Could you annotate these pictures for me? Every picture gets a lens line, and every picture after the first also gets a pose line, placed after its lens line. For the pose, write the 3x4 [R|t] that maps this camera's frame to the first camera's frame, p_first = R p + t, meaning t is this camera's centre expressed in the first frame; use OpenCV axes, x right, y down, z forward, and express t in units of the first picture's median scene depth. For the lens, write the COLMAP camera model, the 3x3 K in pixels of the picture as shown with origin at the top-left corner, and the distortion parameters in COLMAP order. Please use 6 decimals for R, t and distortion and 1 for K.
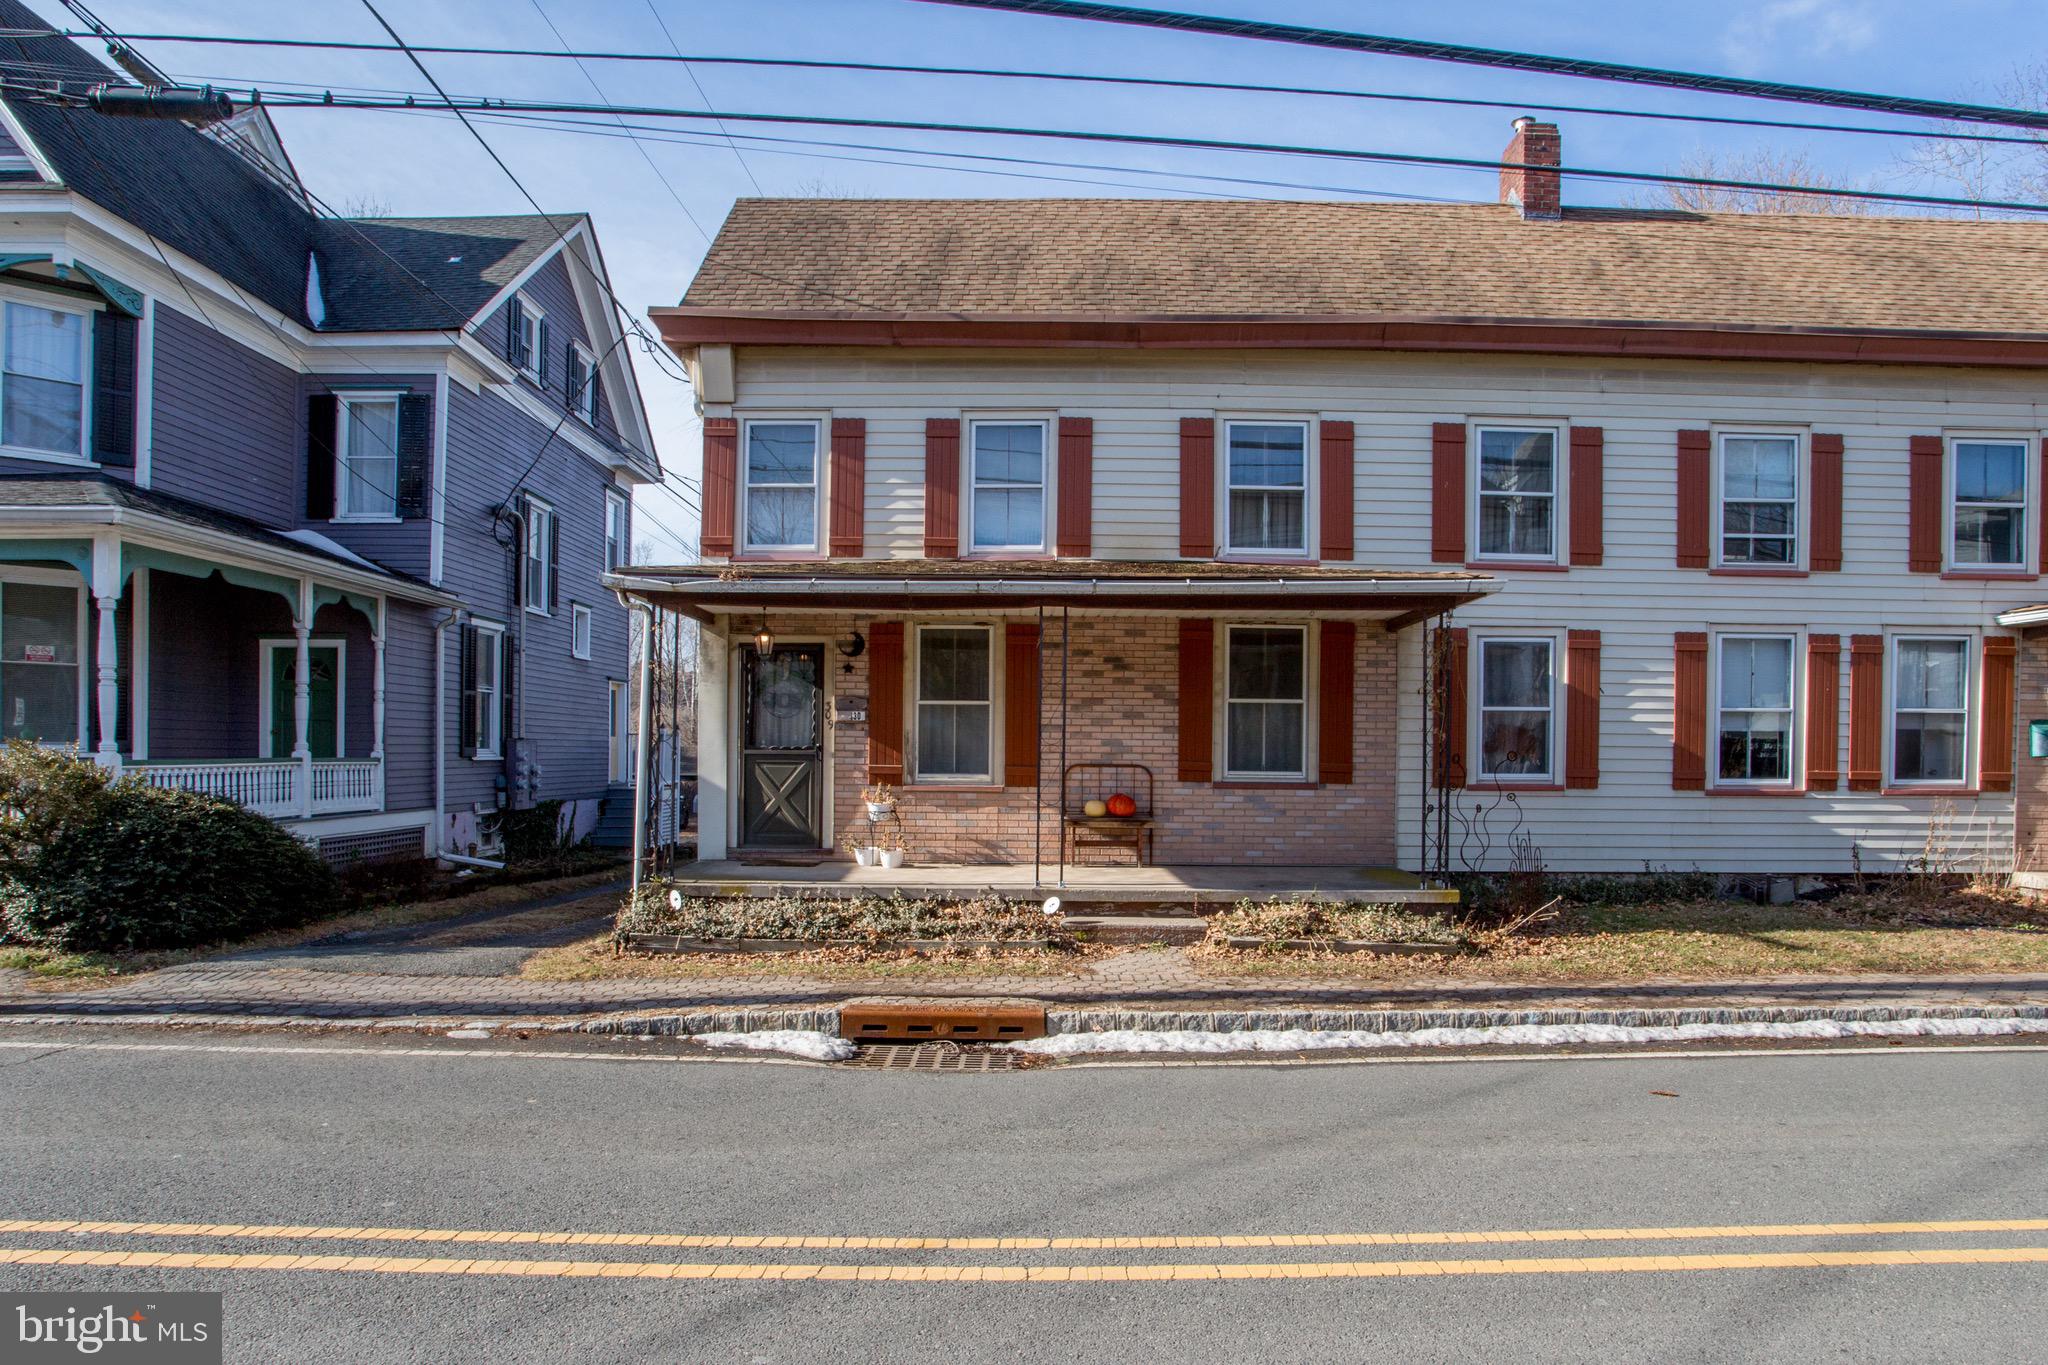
lens RADIAL K [[1052.2, 0, 925.5], [0, 1052.2, 742.1], [0, 0, 1]] dist [-0.034027, 0.000023]
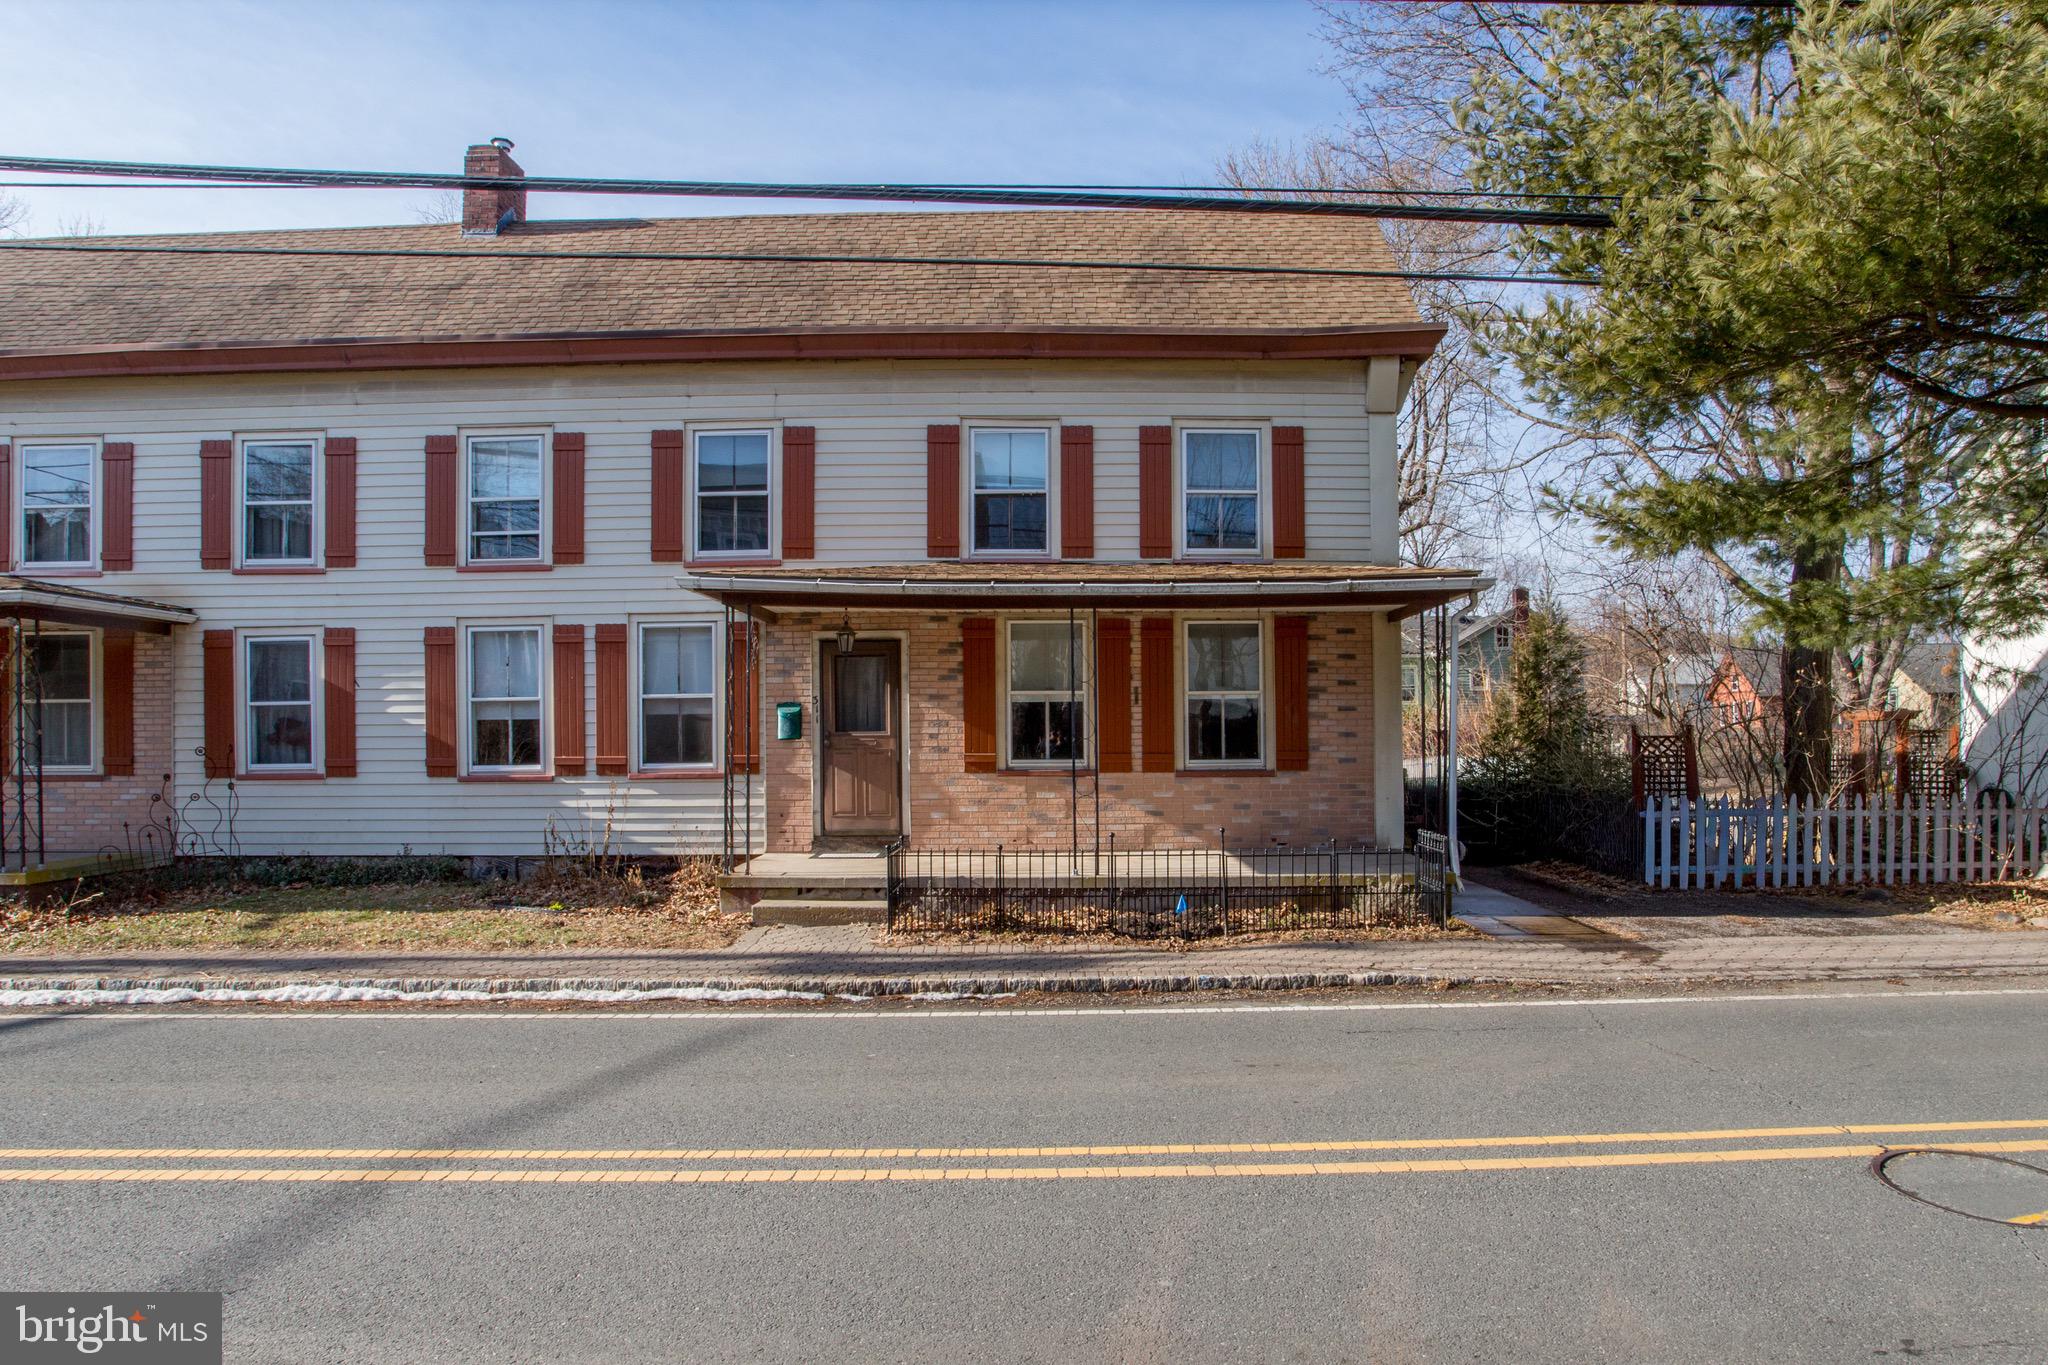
lens RADIAL K [[1003.9, 0, 994.3], [0, 1003.9, 728.0], [0, 0, 1]] dist [-0.066355, 0.023543]
pose [[0.999820, -0.018428, 0.004416, 1.299750], [0.018466, 0.999792, -0.008664, 0.015770], [-0.004256, 0.008744, 0.999953, -0.006202]]
